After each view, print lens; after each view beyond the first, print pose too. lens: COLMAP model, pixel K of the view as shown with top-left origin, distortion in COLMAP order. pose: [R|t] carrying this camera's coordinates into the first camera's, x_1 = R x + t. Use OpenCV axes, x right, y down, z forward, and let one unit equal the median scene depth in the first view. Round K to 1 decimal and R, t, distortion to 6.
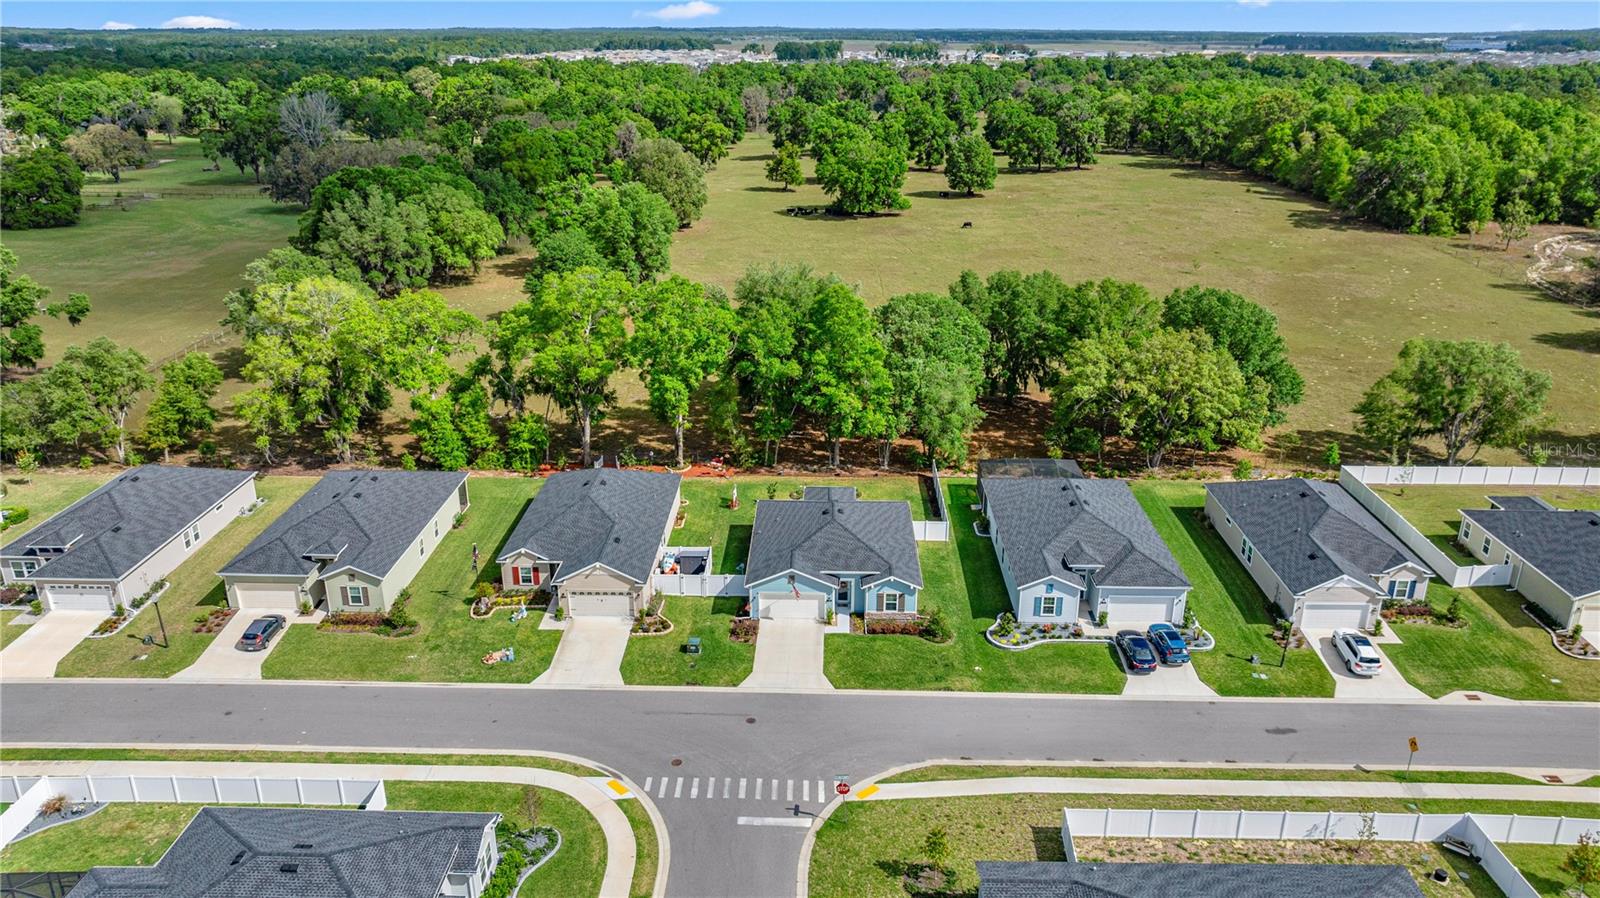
lens RADIAL K [[1125.9, 0, 800.0], [0, 1125.9, 449.0], [0, 0, 1]] dist [-0.049162, 0.051127]
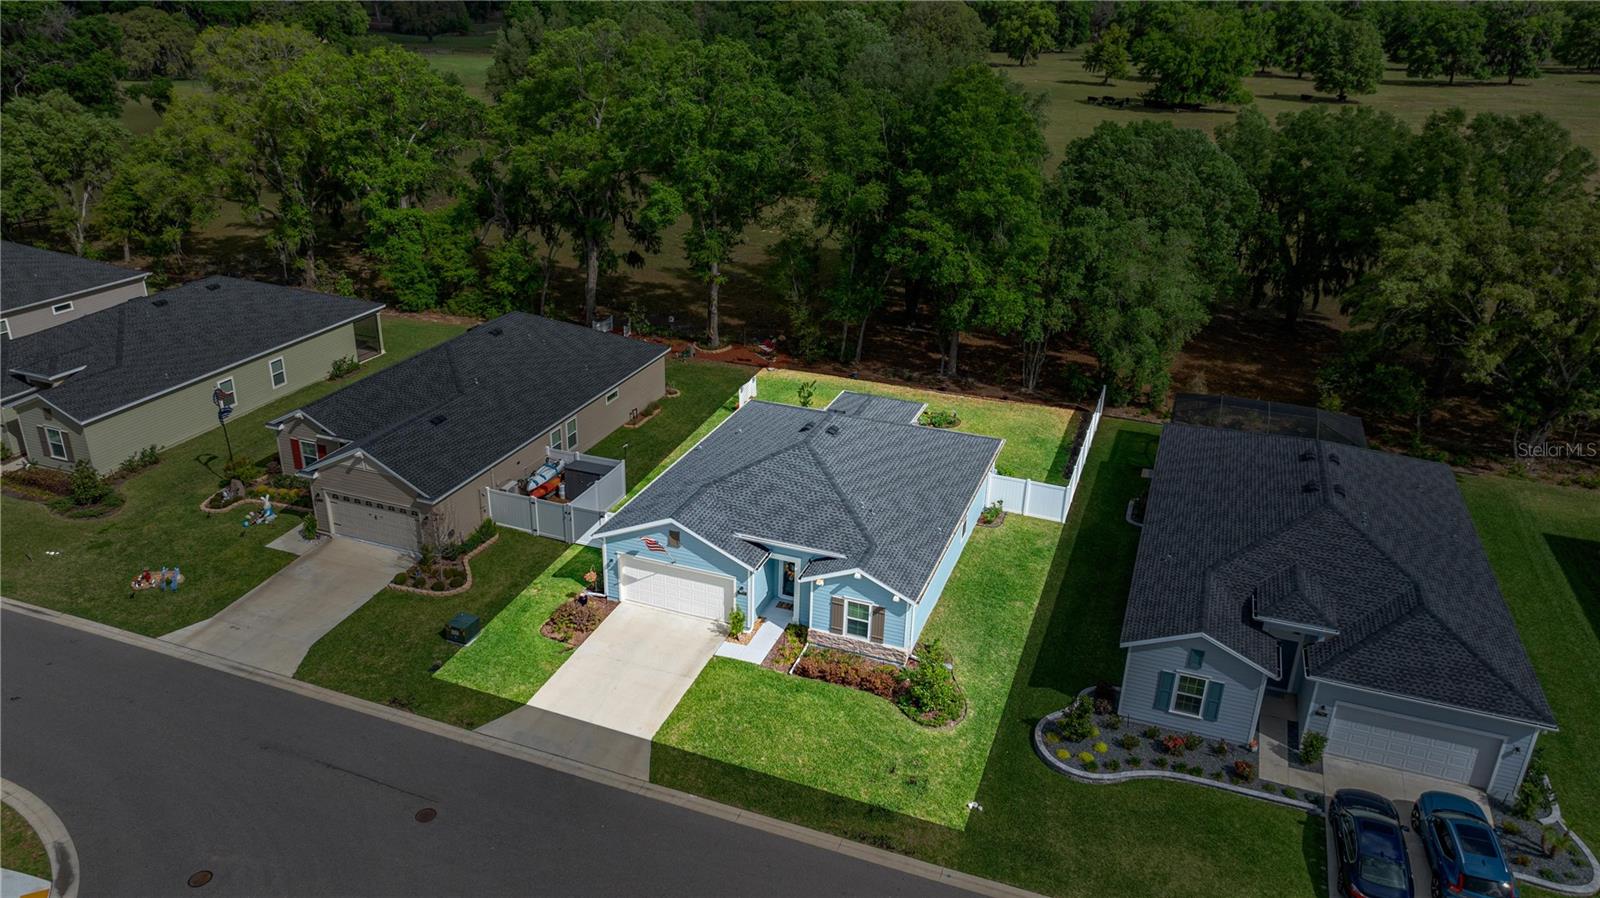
lens RADIAL K [[1125.9, 0, 800.0], [0, 1125.9, 449.0], [0, 0, 1]] dist [-0.049162, 0.051127]
pose [[0.946245, 0.151592, -0.285726, 0.171092], [-0.137748, 0.988126, 0.068068, 0.029596], [0.292652, -0.025051, 0.955891, 0.480508]]
